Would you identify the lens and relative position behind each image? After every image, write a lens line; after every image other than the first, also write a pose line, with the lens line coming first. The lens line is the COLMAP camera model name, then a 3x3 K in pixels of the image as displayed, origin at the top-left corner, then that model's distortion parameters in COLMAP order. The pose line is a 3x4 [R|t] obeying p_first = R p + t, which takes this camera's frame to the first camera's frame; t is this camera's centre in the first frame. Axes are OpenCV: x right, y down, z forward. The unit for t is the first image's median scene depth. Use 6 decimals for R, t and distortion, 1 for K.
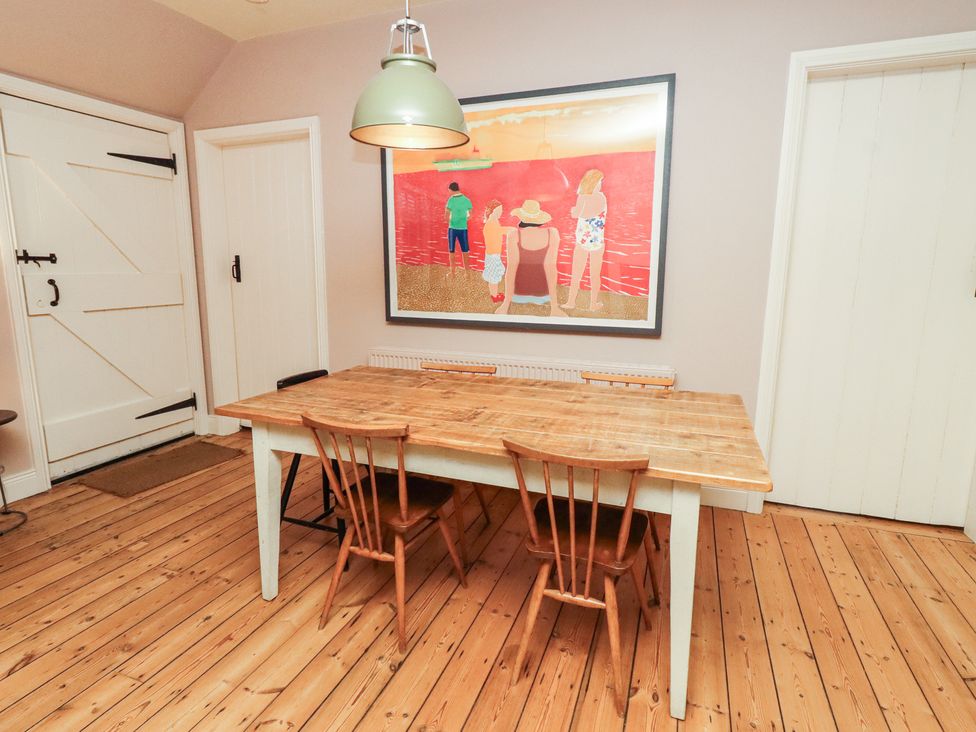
lens RADIAL K [[514.7, 0, 495.1], [0, 514.7, 347.7], [0, 0, 1]] dist [0.005108, -0.000514]
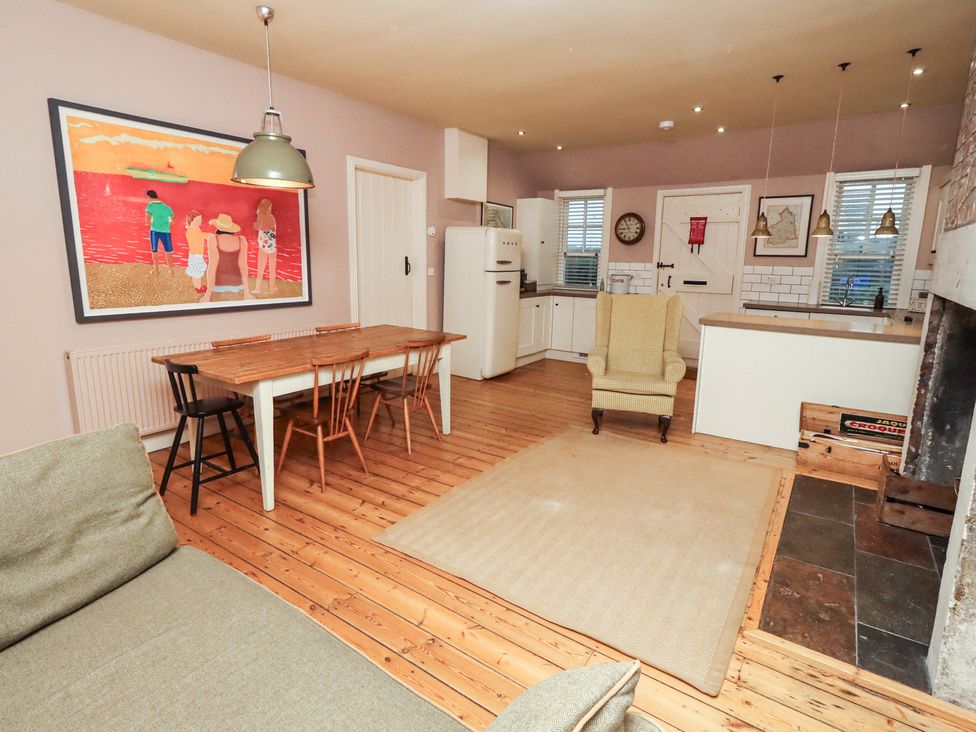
lens RADIAL K [[514.7, 0, 495.1], [0, 514.7, 347.7], [0, 0, 1]] dist [0.005108, -0.000514]
pose [[0.241210, -0.170085, 0.955452, -1.085812], [0.139312, 0.980394, 0.139355, -0.035031], [-0.960422, 0.099492, 0.260175, 0.010224]]
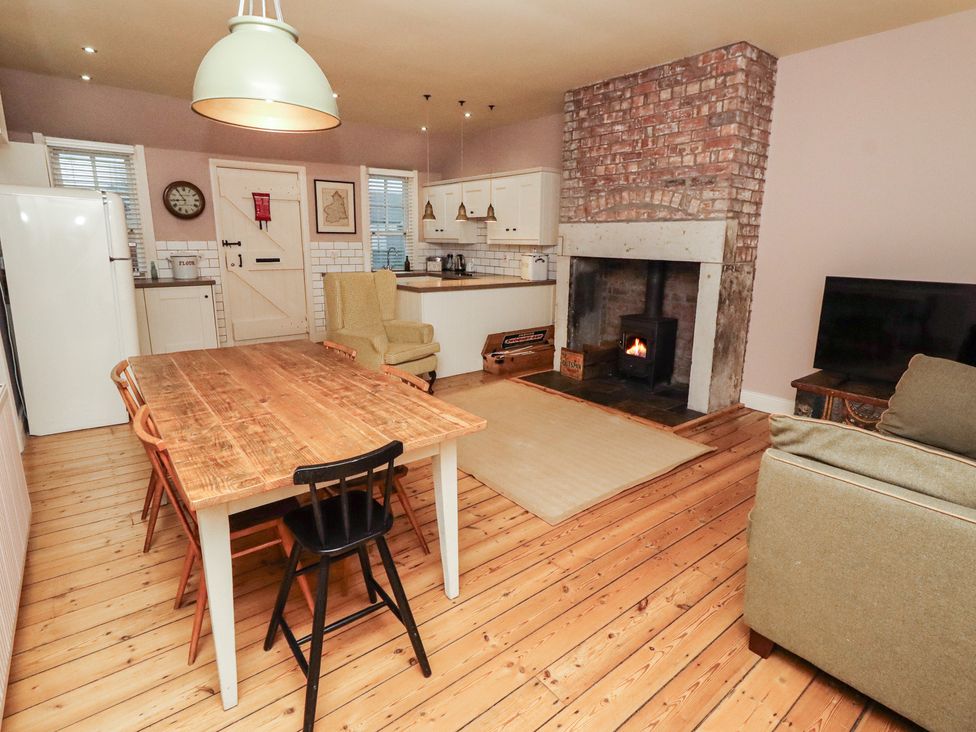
lens RADIAL K [[514.7, 0, 495.1], [0, 514.7, 347.7], [0, 0, 1]] dist [0.005108, -0.000514]
pose [[-0.855061, -0.120073, 0.504434, -0.677792], [0.070753, 0.936703, 0.342901, -0.221071], [-0.513678, 0.328891, -0.792443, 1.129925]]
